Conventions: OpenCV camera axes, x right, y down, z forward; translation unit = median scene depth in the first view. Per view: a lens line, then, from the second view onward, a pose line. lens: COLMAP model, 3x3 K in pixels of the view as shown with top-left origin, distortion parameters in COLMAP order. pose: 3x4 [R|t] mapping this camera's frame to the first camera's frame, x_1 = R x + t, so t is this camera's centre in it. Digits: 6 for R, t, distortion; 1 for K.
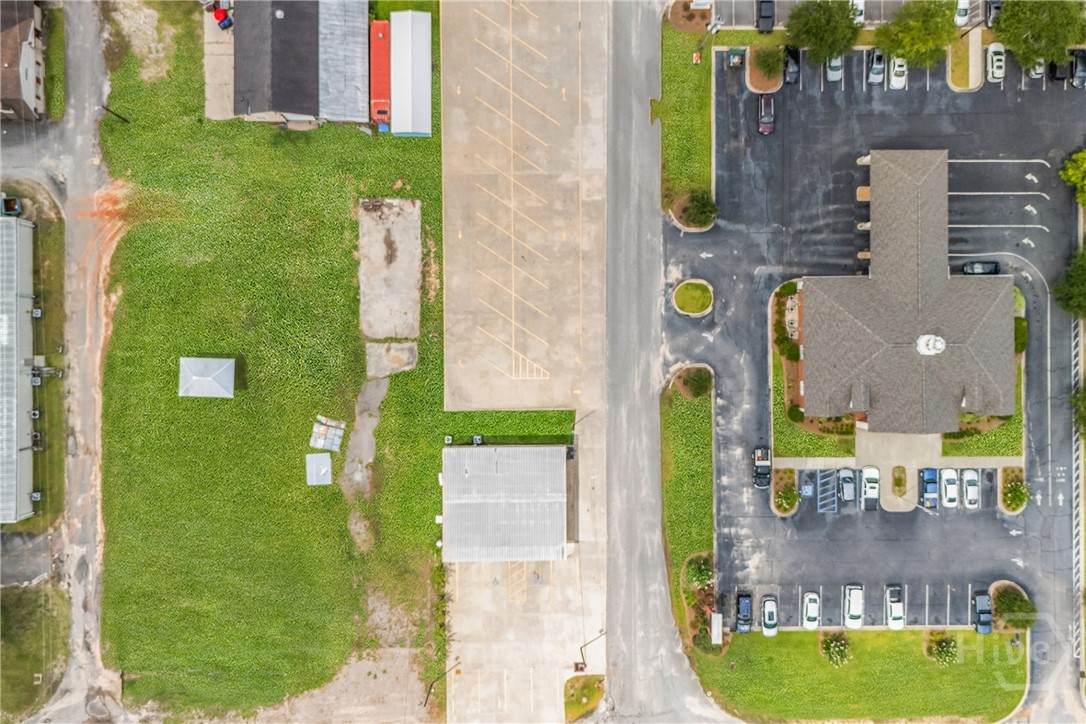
lens RADIAL K [[957.0, 0, 546.3], [0, 957.0, 350.1], [0, 0, 1]] dist [0.079604, -0.118684]
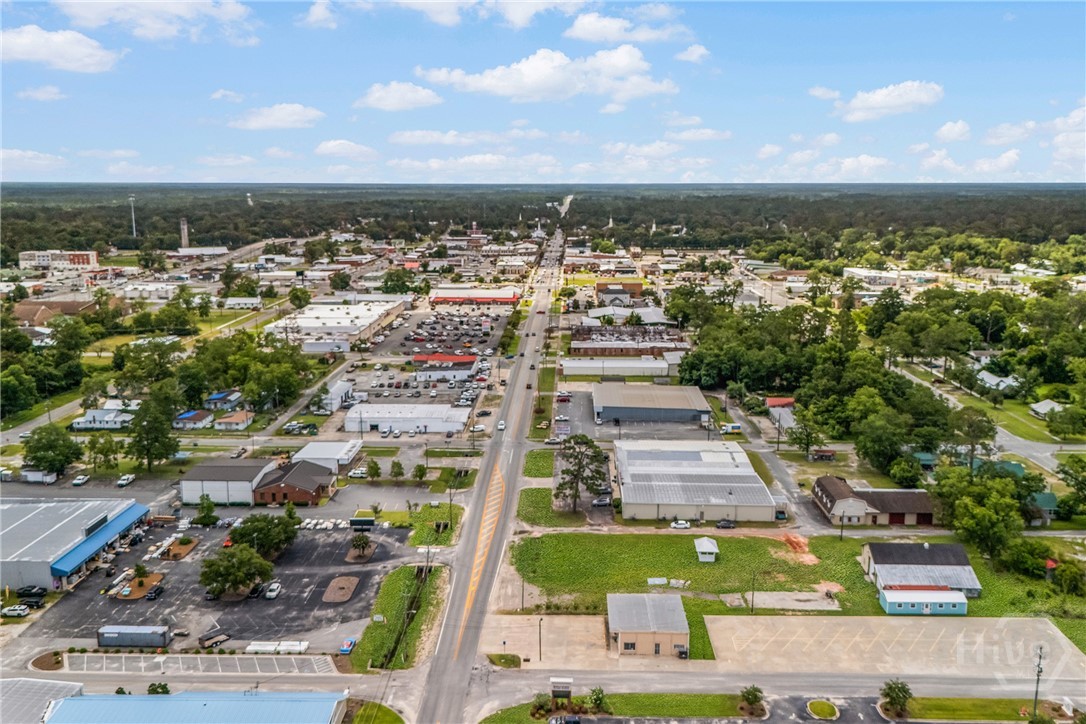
lens RADIAL K [[957.0, 0, 546.3], [0, 957.0, 350.1], [0, 0, 1]] dist [0.079604, -0.118684]
pose [[-0.032448, 0.154410, -0.987474, 1.311126], [-0.999470, -0.002374, 0.032471, 0.257924], [0.002670, 0.988004, 0.154405, 0.357536]]
